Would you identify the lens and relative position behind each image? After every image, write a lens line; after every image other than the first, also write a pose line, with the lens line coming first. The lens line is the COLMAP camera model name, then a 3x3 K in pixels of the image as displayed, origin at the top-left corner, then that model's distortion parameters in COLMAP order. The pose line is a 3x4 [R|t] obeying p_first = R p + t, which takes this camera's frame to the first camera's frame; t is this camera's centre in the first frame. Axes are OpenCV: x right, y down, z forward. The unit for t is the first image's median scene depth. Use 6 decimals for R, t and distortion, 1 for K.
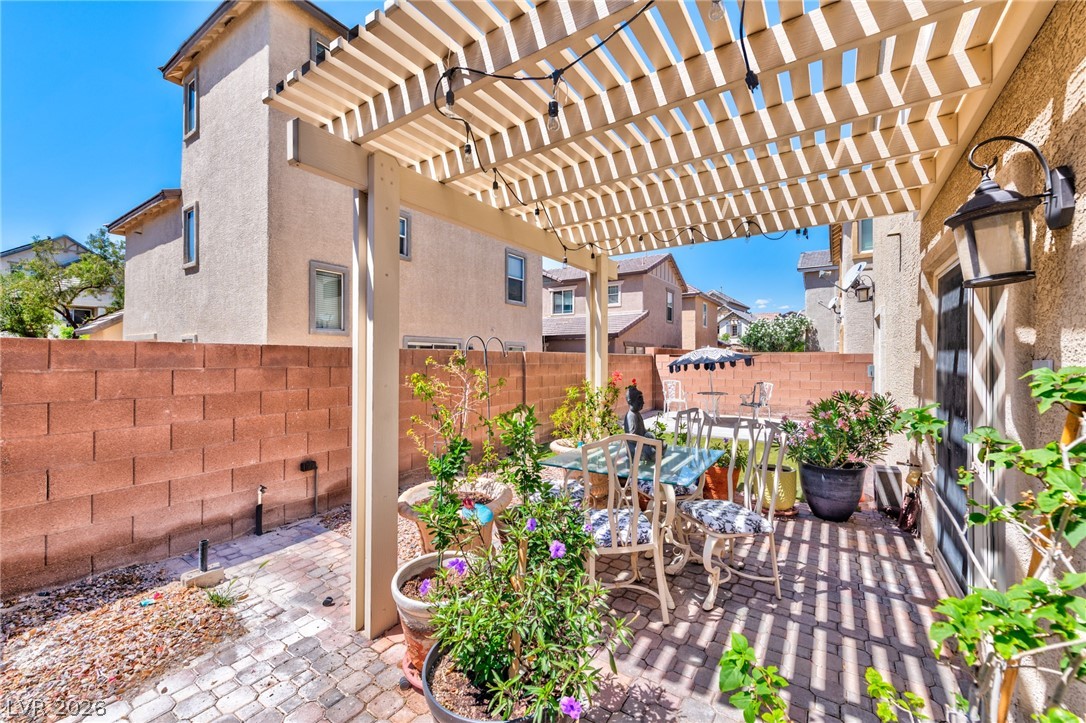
lens RADIAL K [[424.3, 0, 545.5], [0, 424.3, 359.2], [0, 0, 1]] dist [0.002083, -0.000100]
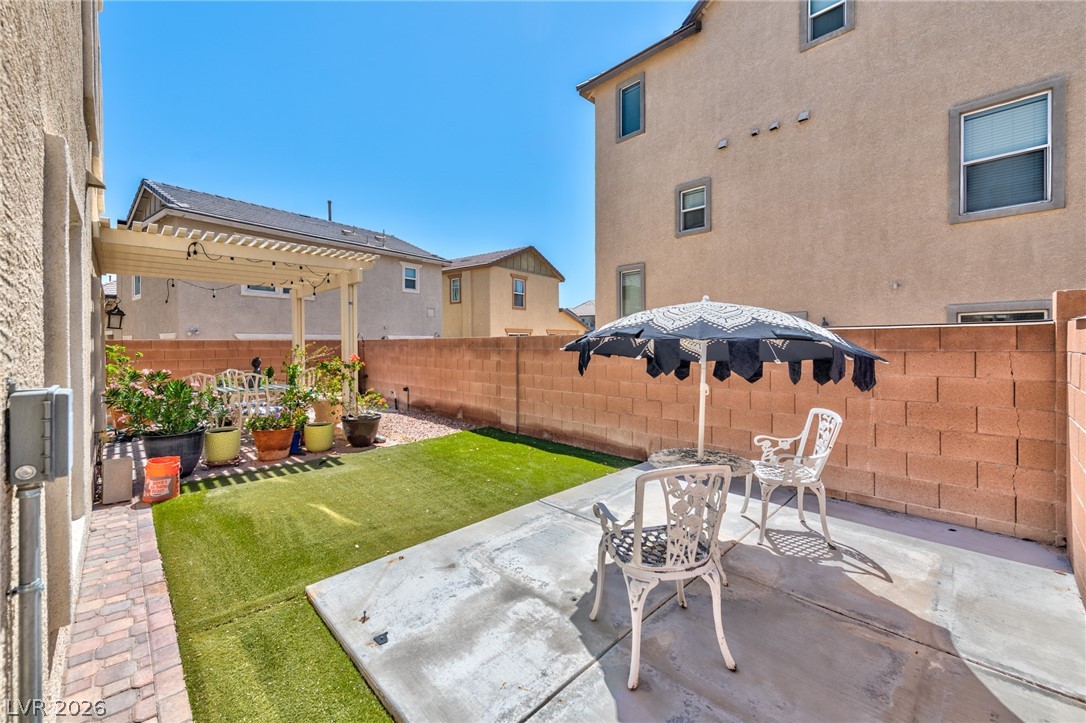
lens RADIAL K [[424.3, 0, 545.5], [0, 424.3, 359.2], [0, 0, 1]] dist [0.002083, -0.000100]
pose [[-0.193161, 0.038111, -0.980427, 0.625364], [0.009905, 0.999270, 0.036892, -0.001125], [0.981117, -0.002585, -0.193397, 0.843113]]
